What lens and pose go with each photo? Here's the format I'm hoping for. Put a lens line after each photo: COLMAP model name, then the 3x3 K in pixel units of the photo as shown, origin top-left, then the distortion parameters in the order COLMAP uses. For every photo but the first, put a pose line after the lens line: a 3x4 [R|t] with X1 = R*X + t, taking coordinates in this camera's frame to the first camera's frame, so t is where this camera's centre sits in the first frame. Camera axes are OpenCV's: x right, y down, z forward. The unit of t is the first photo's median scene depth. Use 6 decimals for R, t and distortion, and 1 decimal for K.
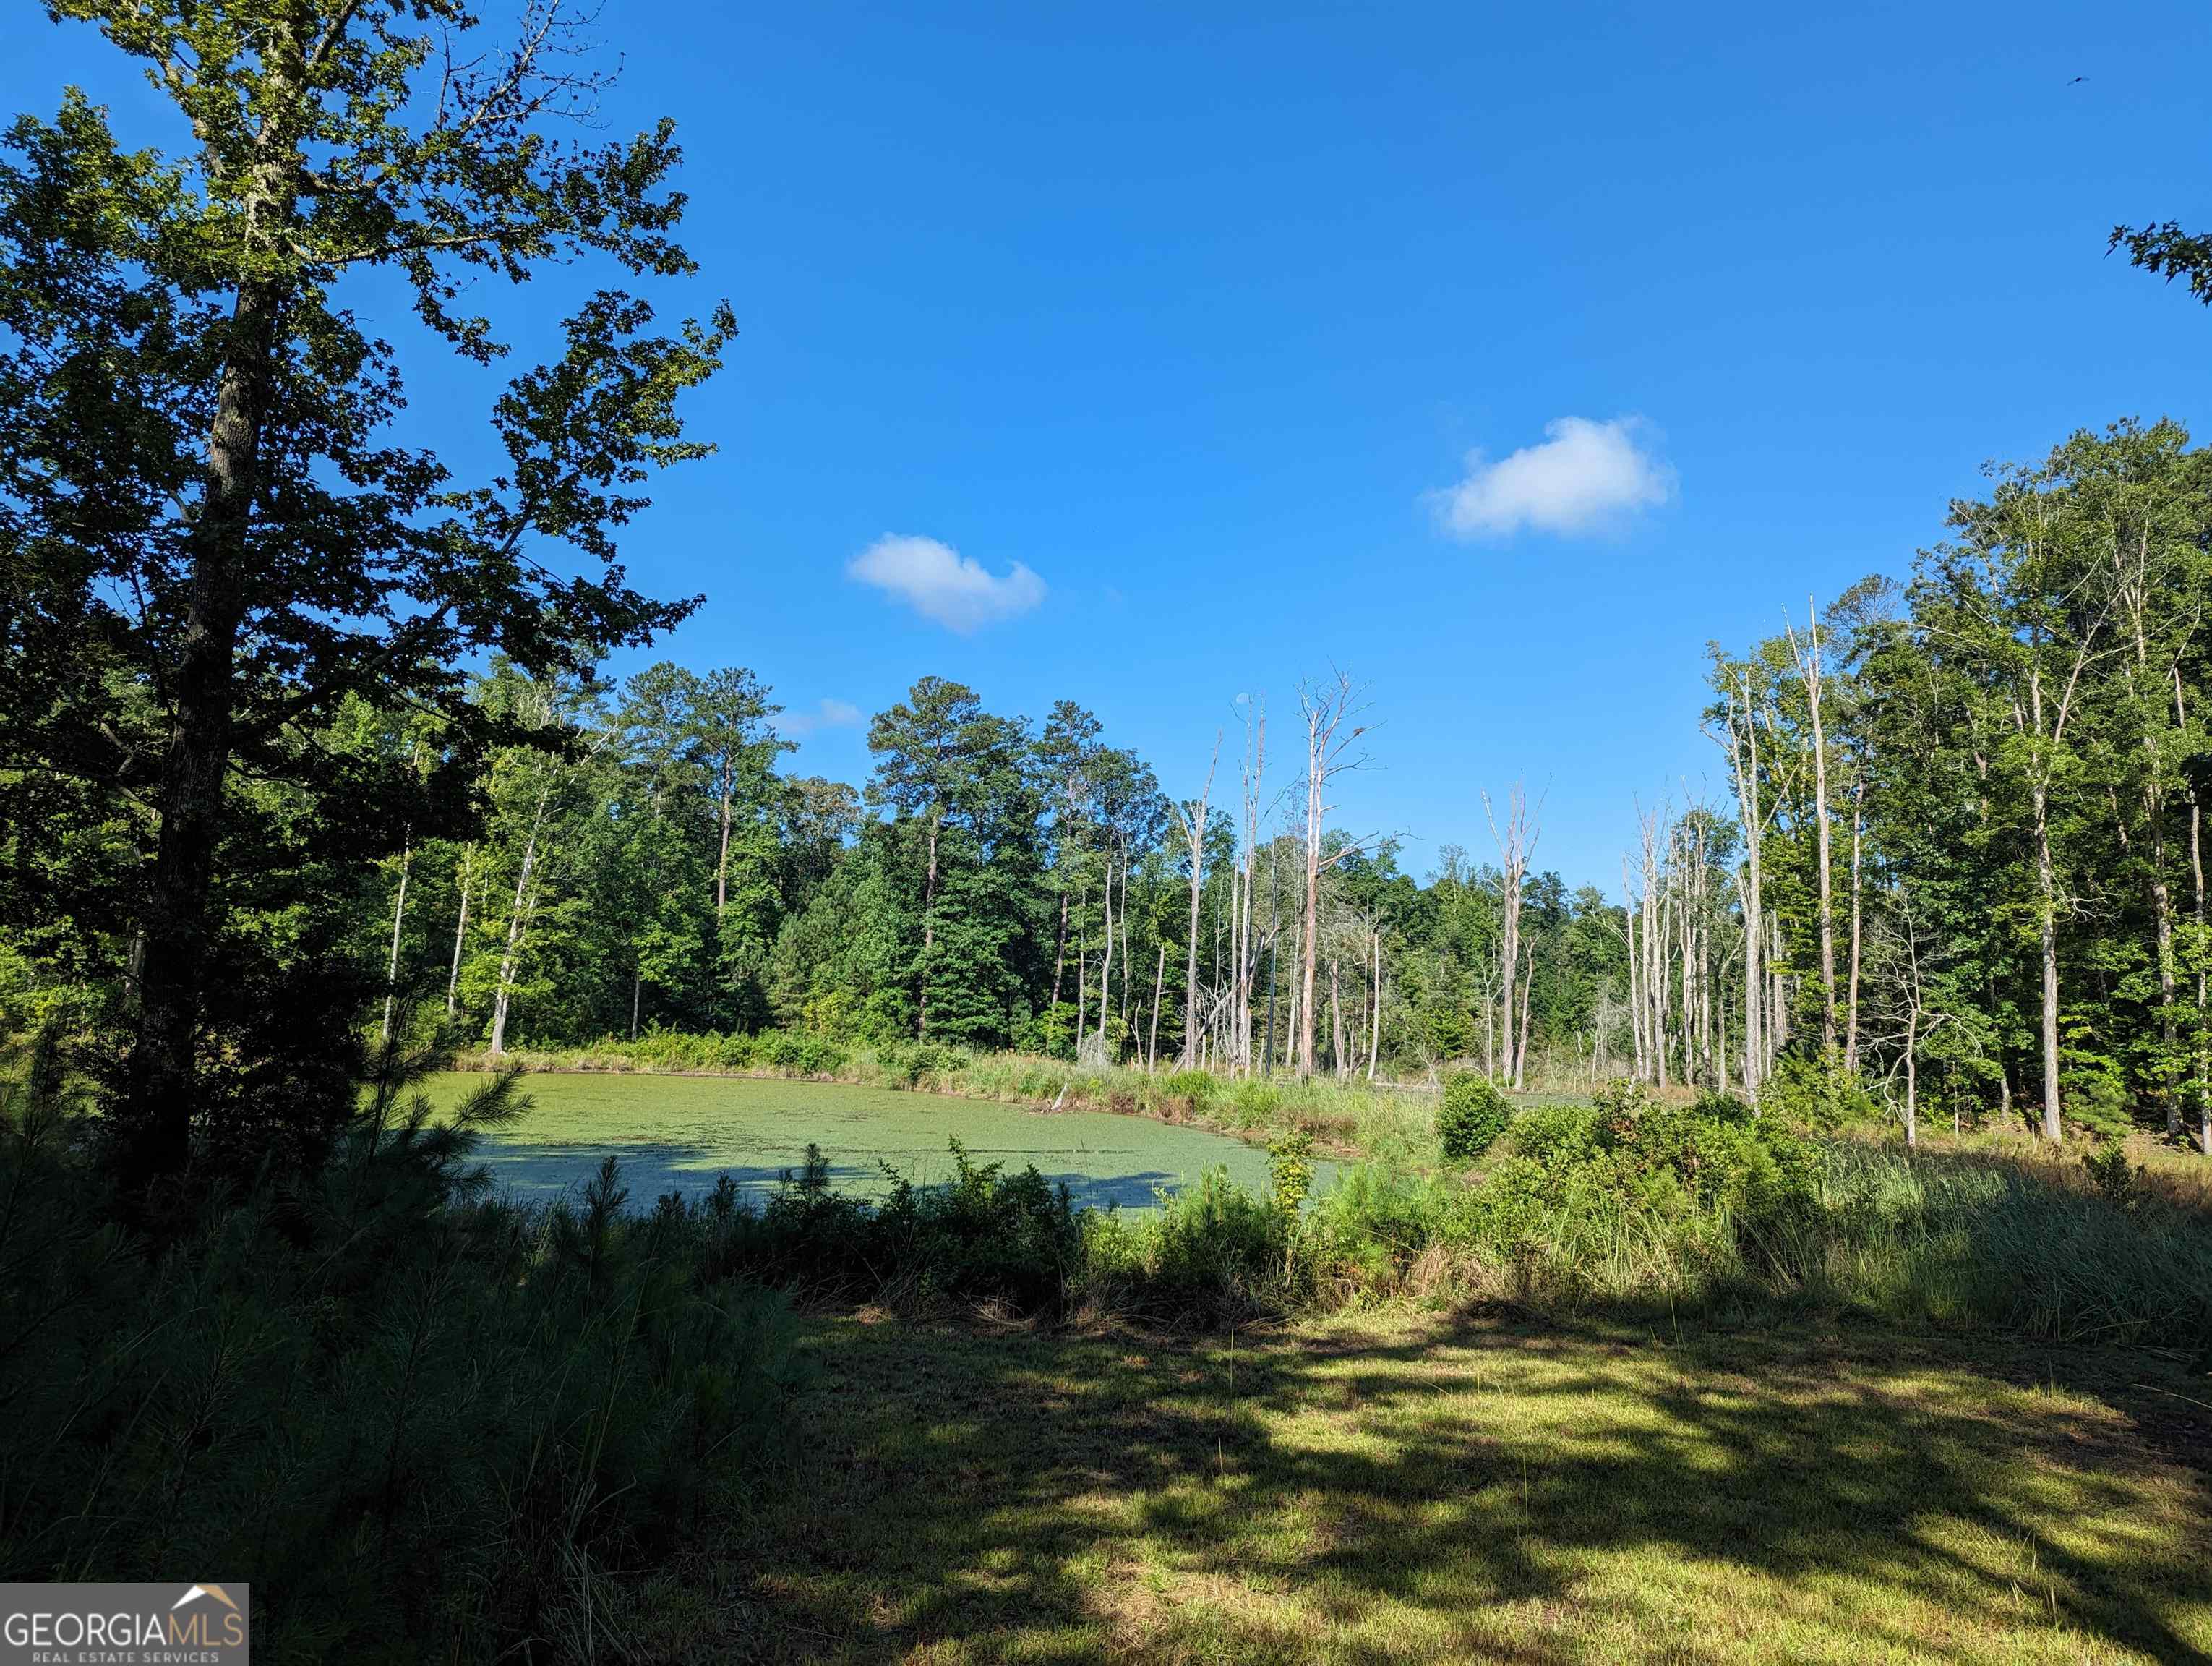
lens RADIAL K [[1517.0, 0, 1107.6], [0, 1517.0, 832.1], [0, 0, 1]] dist [0.002172, 0.000886]
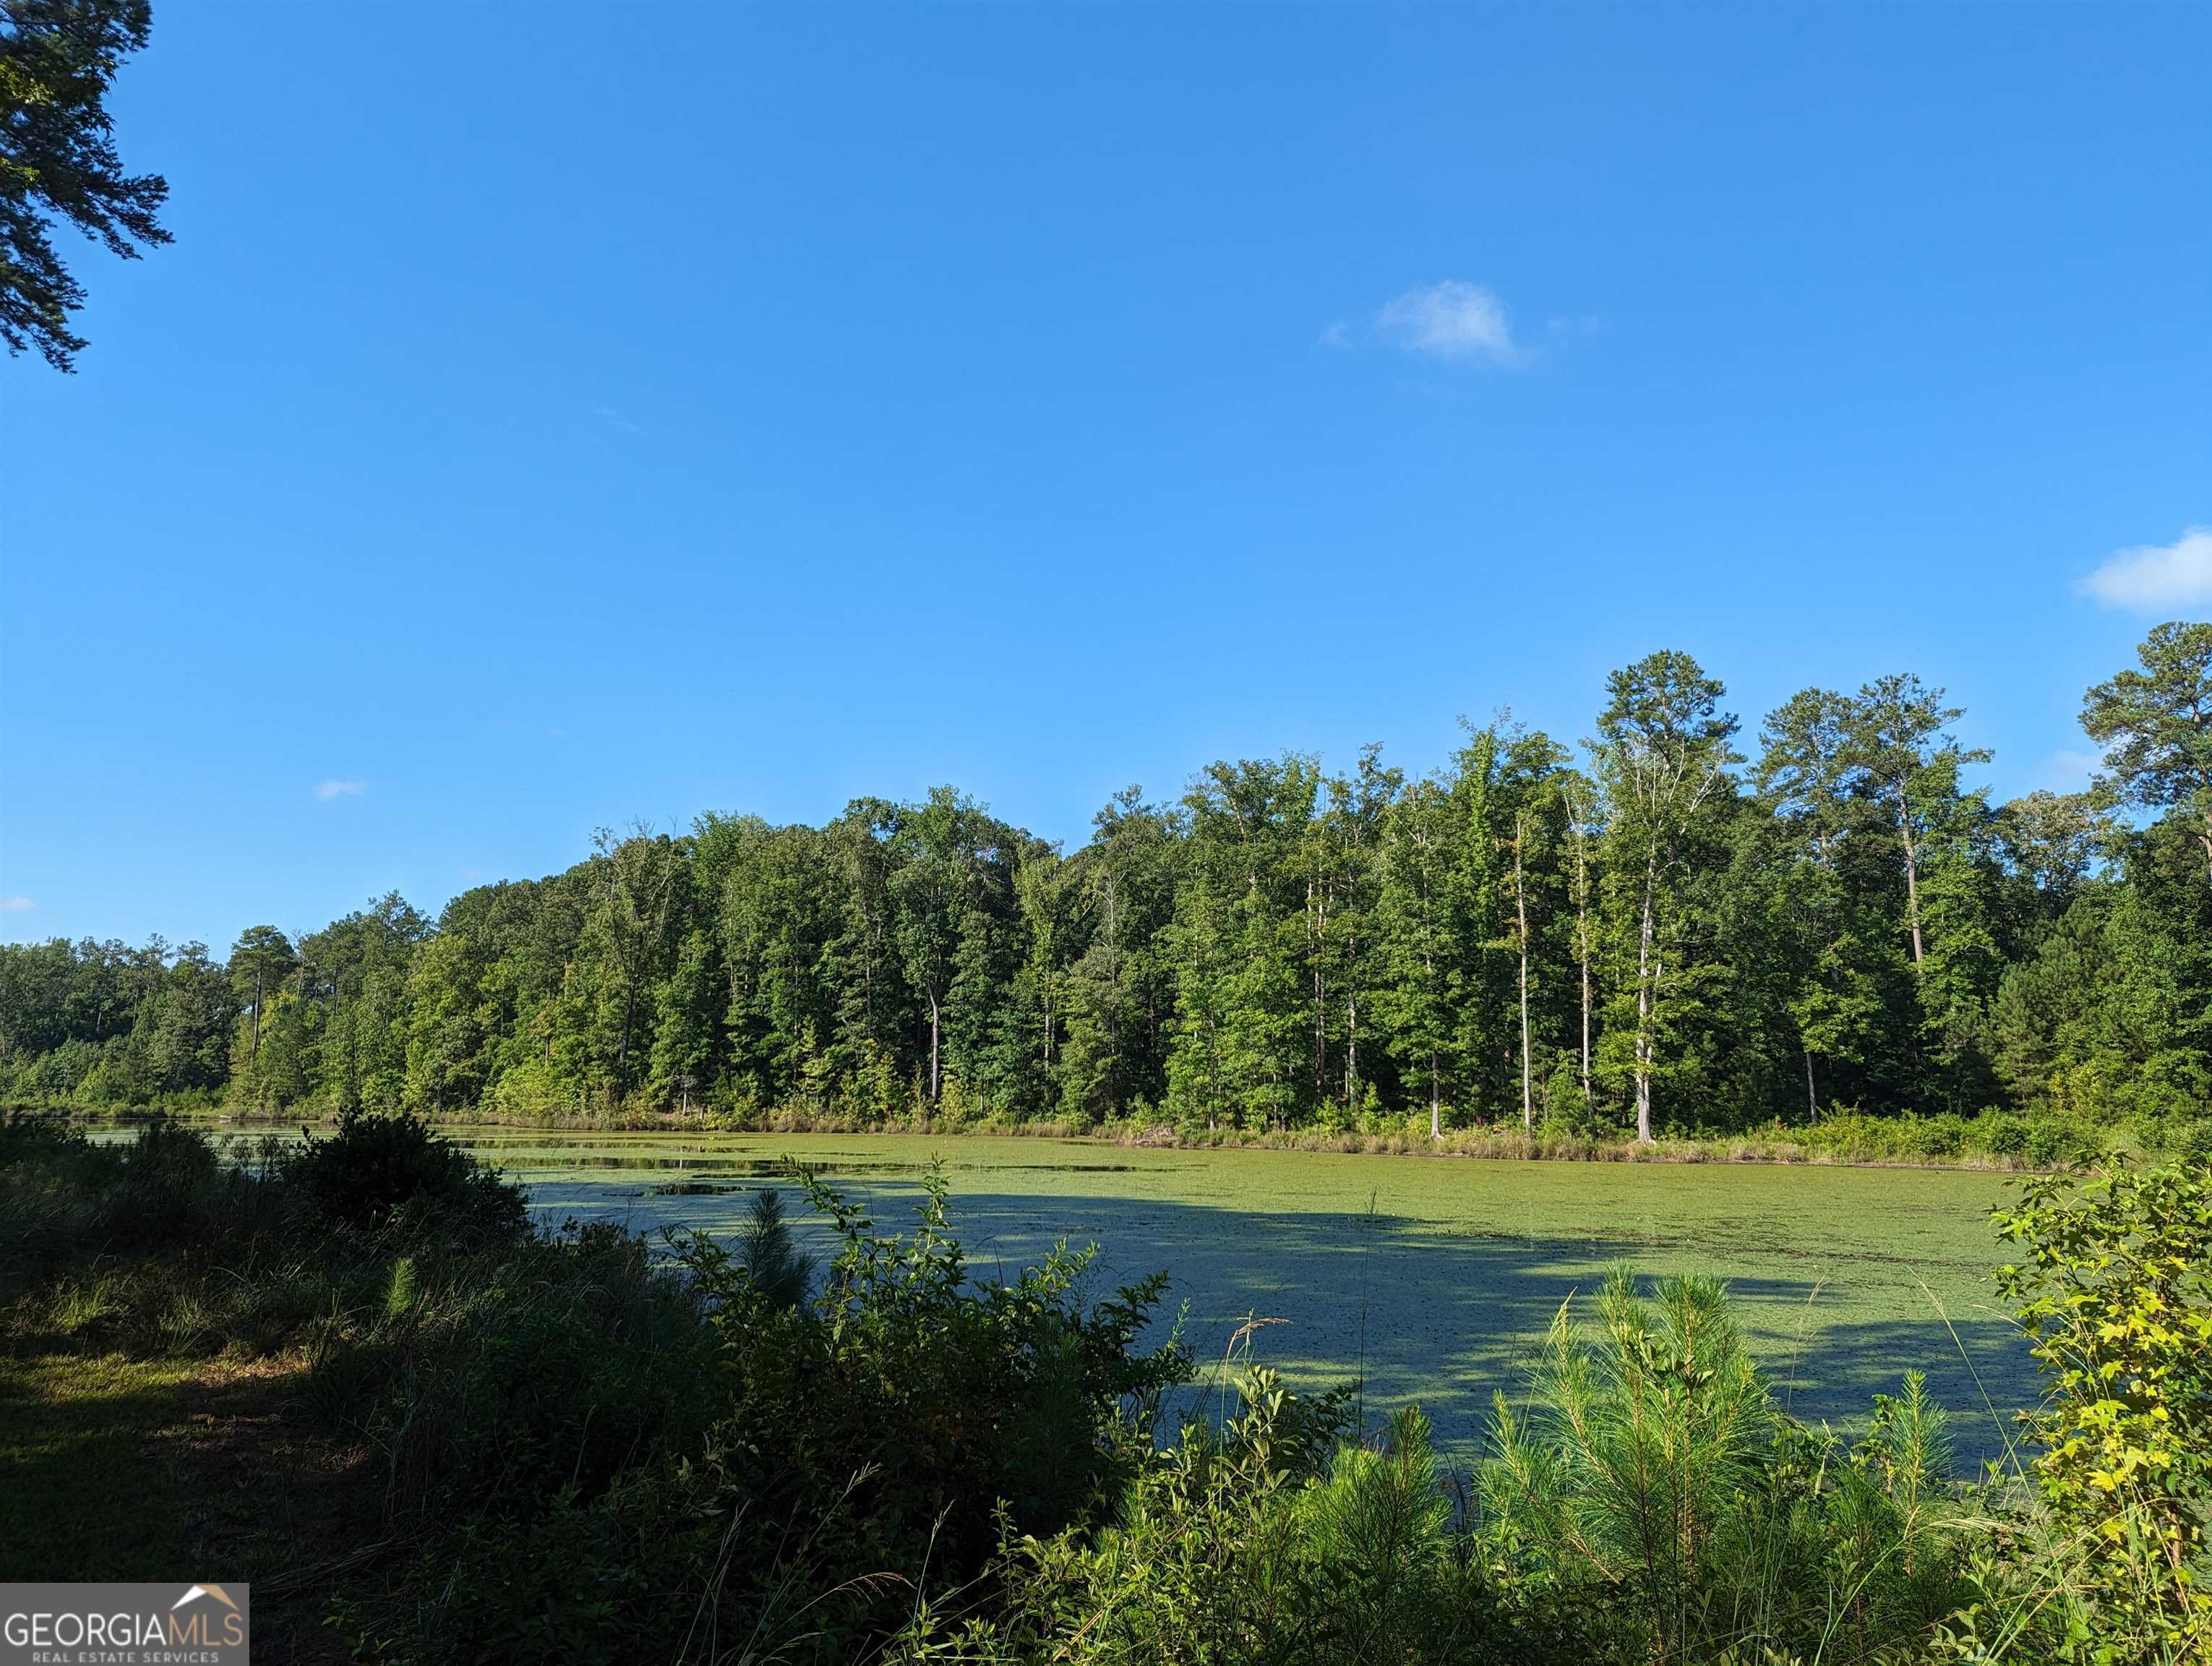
lens RADIAL K [[1517.0, 0, 1101.9], [0, 1517.0, 837.3], [0, 0, 1]] dist [0.002172, 0.000886]
pose [[0.699994, -0.152961, -0.697576, 0.021479], [0.109683, 0.988231, -0.106631, 0.022919], [0.705676, -0.001872, 0.708532, 0.111723]]
